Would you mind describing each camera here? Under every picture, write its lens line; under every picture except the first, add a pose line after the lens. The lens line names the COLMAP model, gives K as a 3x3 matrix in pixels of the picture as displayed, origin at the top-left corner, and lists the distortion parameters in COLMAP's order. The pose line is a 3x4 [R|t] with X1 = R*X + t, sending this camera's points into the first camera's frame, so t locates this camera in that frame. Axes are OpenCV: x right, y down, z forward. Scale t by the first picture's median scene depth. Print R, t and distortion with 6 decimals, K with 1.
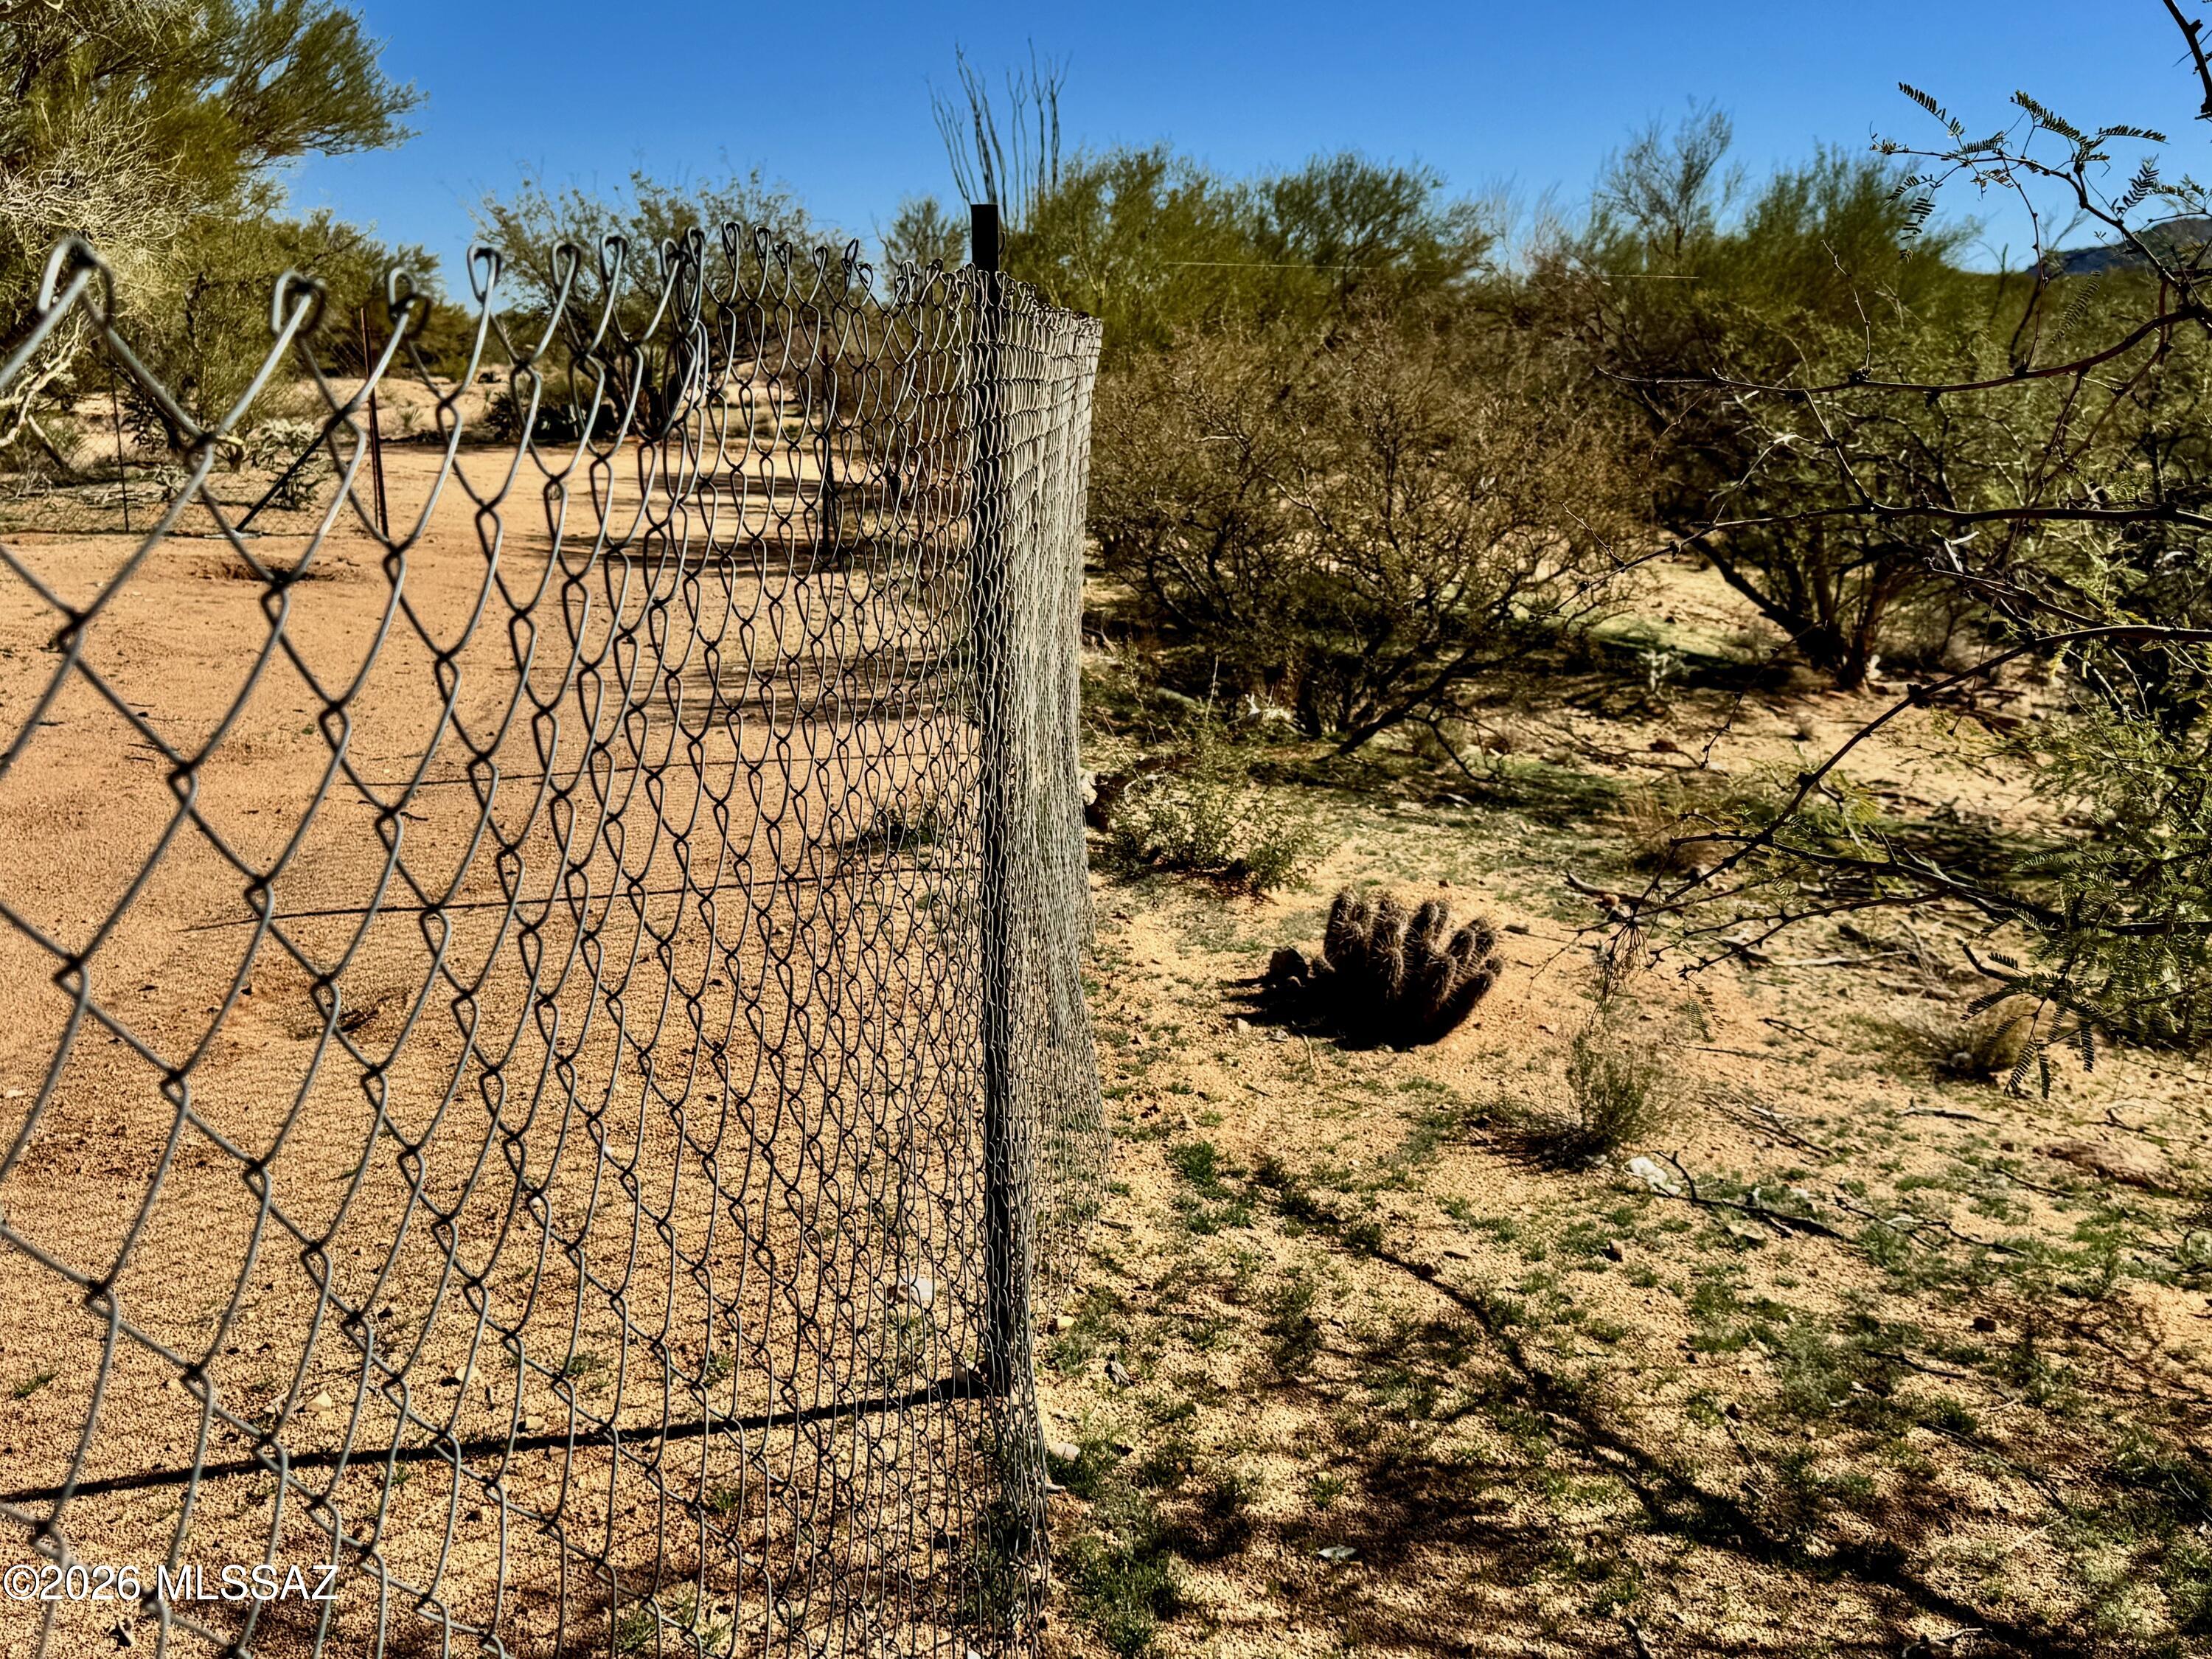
lens RADIAL K [[2074.3, 0, 1106.0], [0, 2074.3, 829.5], [0, 0, 1]] dist [0.058038, -0.119317]
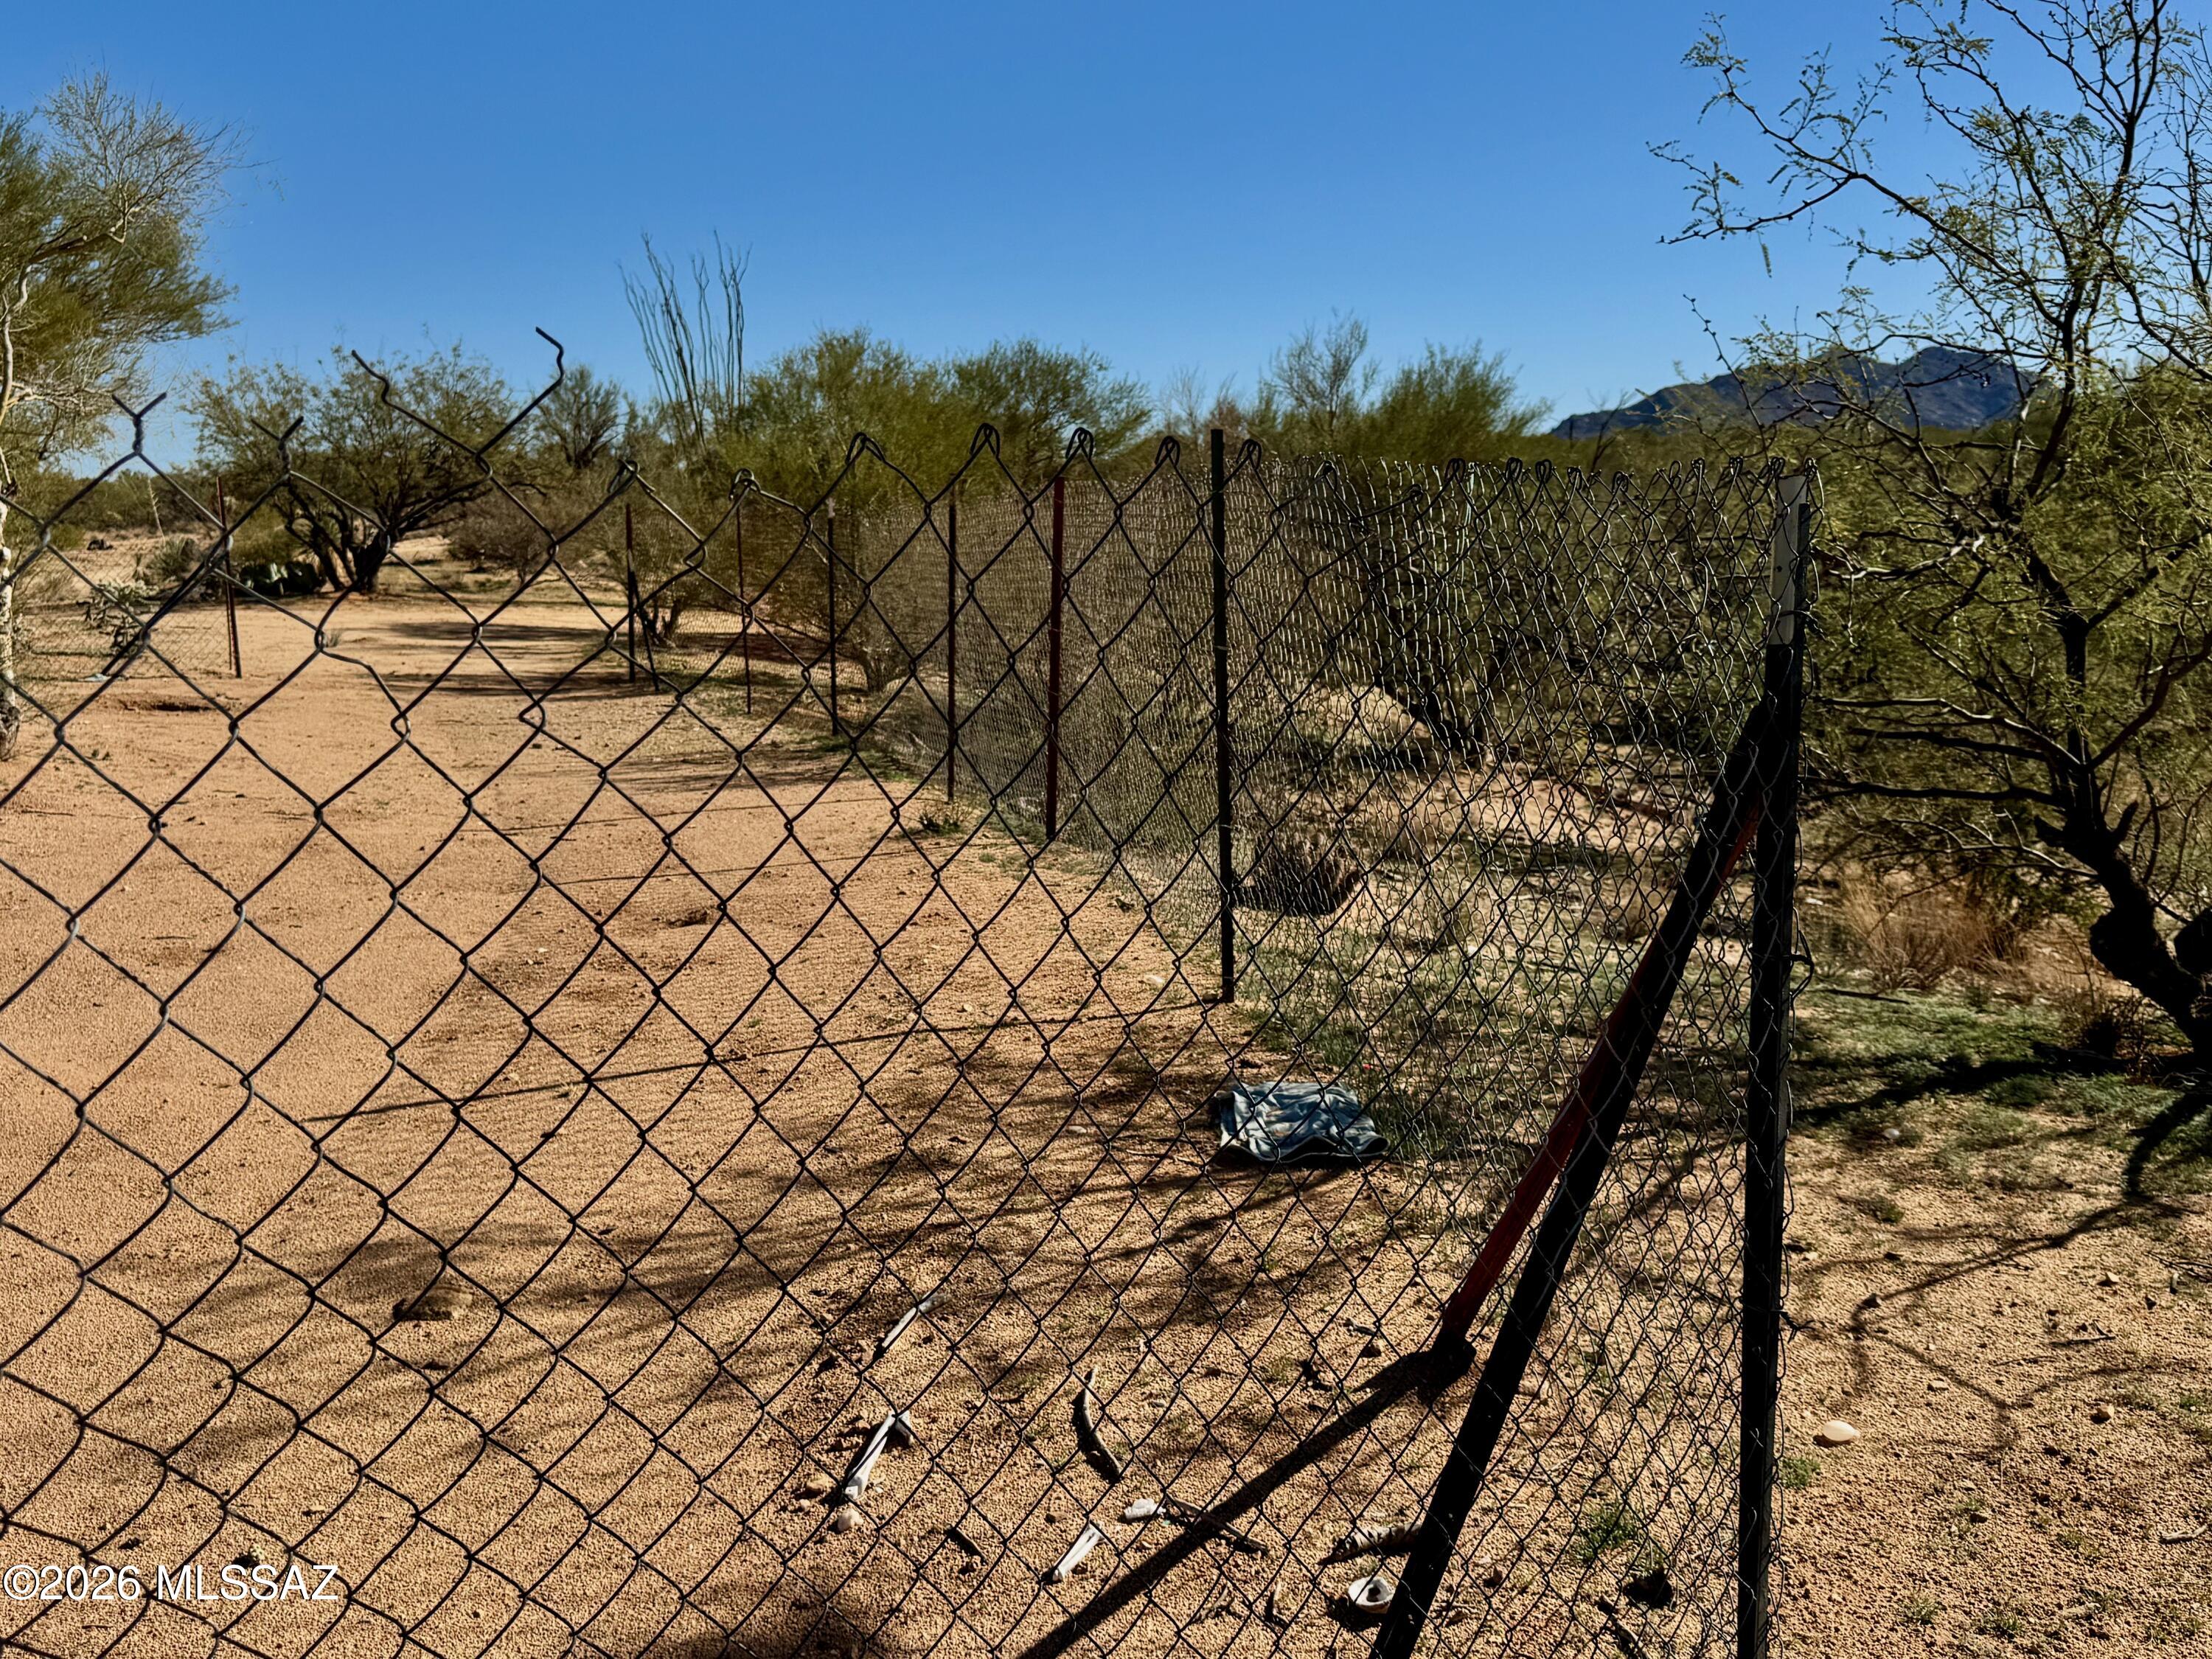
lens RADIAL K [[2074.3, 0, 1106.0], [0, 2074.3, 829.5], [0, 0, 1]] dist [0.058038, -0.119317]
pose [[0.981547, -0.037995, 0.187406, -0.097065], [0.051305, 0.996454, -0.066694, 0.040186], [-0.184207, 0.075078, 0.980016, -0.178974]]
